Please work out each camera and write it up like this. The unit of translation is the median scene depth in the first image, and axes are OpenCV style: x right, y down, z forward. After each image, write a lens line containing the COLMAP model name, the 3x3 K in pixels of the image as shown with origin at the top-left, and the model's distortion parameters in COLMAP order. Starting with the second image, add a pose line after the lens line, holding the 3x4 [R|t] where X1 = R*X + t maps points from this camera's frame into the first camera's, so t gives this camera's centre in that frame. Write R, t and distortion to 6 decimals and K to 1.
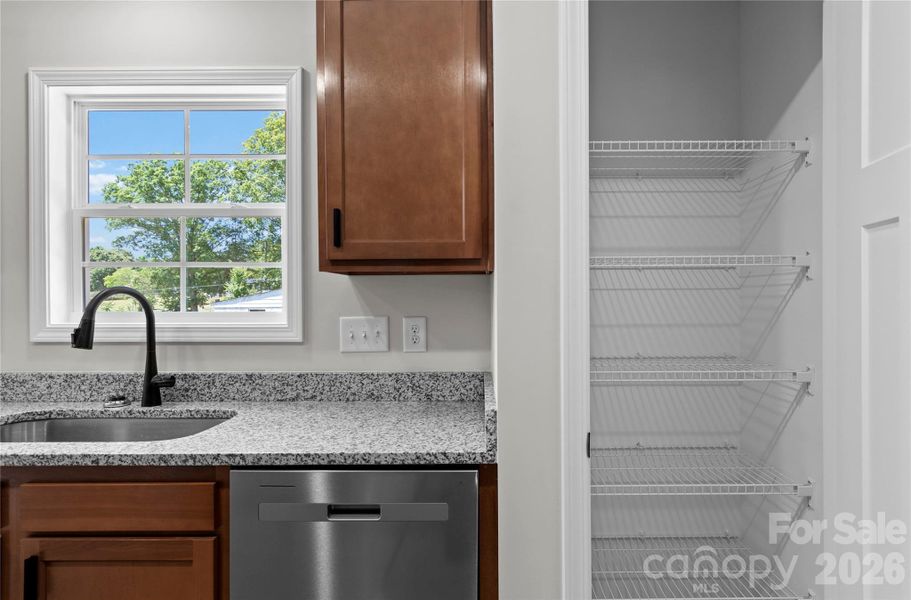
lens RADIAL K [[513.2, 0, 488.9], [0, 513.2, 299.7], [0, 0, 1]] dist [-0.000479, -0.000699]
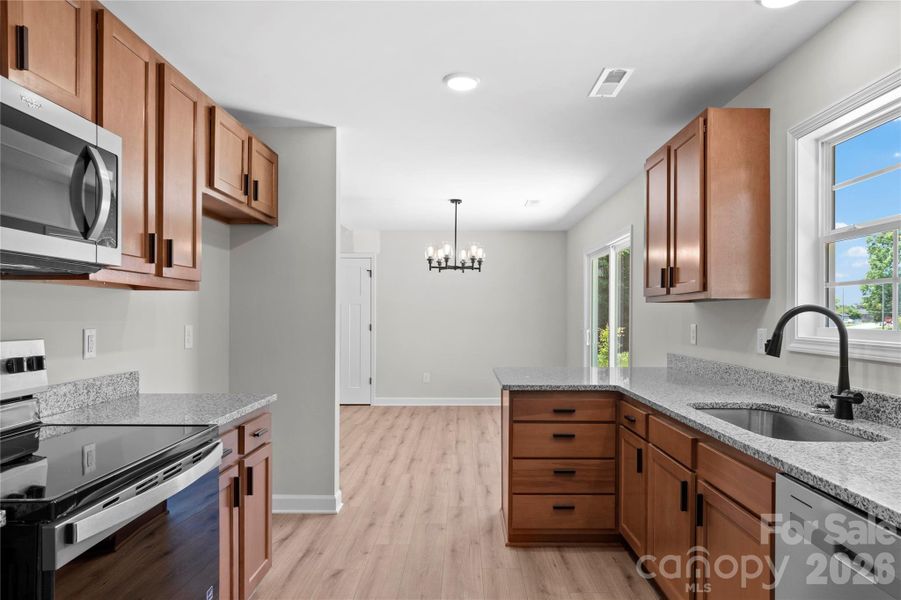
lens RADIAL K [[560.3, 0, 461.4], [0, 560.3, 297.4], [0, 0, 1]] dist [-0.002596, -0.001069]
pose [[-0.000560, -0.027114, -0.999632, 0.466851], [-0.007986, 0.999601, -0.027108, -0.001776], [0.999968, 0.007968, -0.000776, 0.219944]]
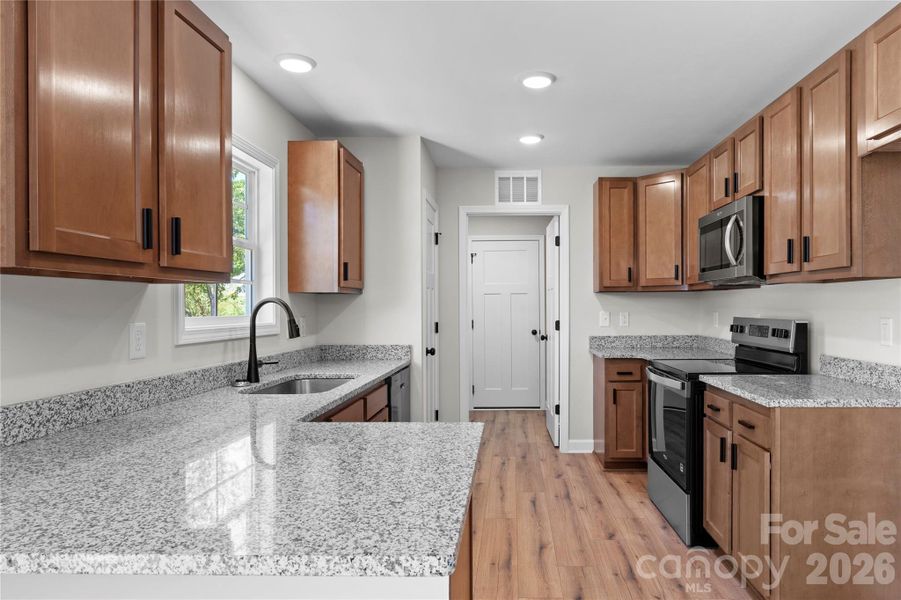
lens RADIAL K [[560.3, 0, 461.4], [0, 560.3, 297.4], [0, 0, 1]] dist [-0.002596, -0.001069]
pose [[0.087107, 0.019608, 0.996006, -2.073562], [0.006718, 0.999772, -0.020269, 0.009334], [-0.996176, 0.008457, 0.086955, 0.292850]]
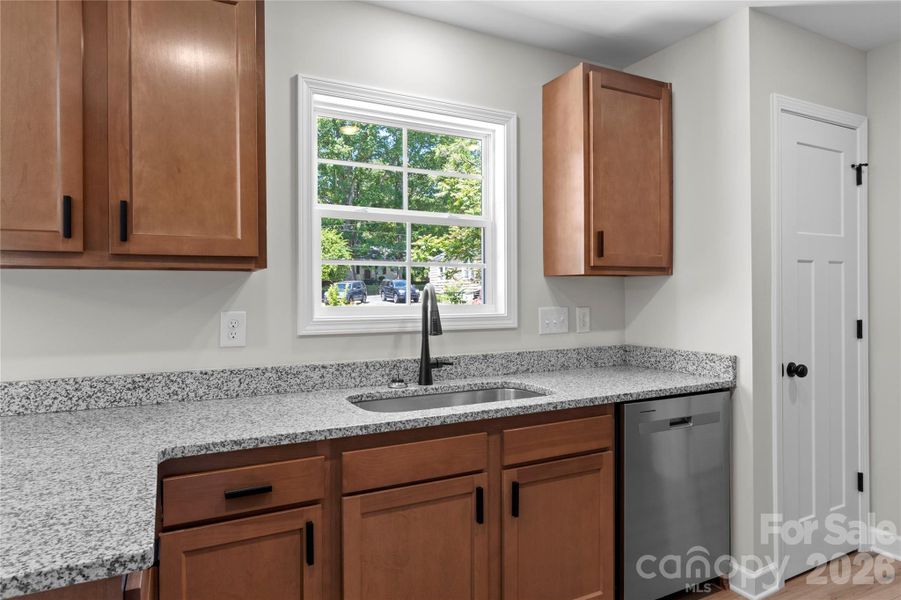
lens RADIAL K [[560.3, 0, 461.4], [0, 560.3, 297.4], [0, 0, 1]] dist [-0.002596, -0.001069]
pose [[0.879226, -0.003211, 0.476394, -1.163847], [0.003916, 0.999992, -0.000487, 0.007057], [-0.476389, 0.002293, 0.879232, -0.164662]]
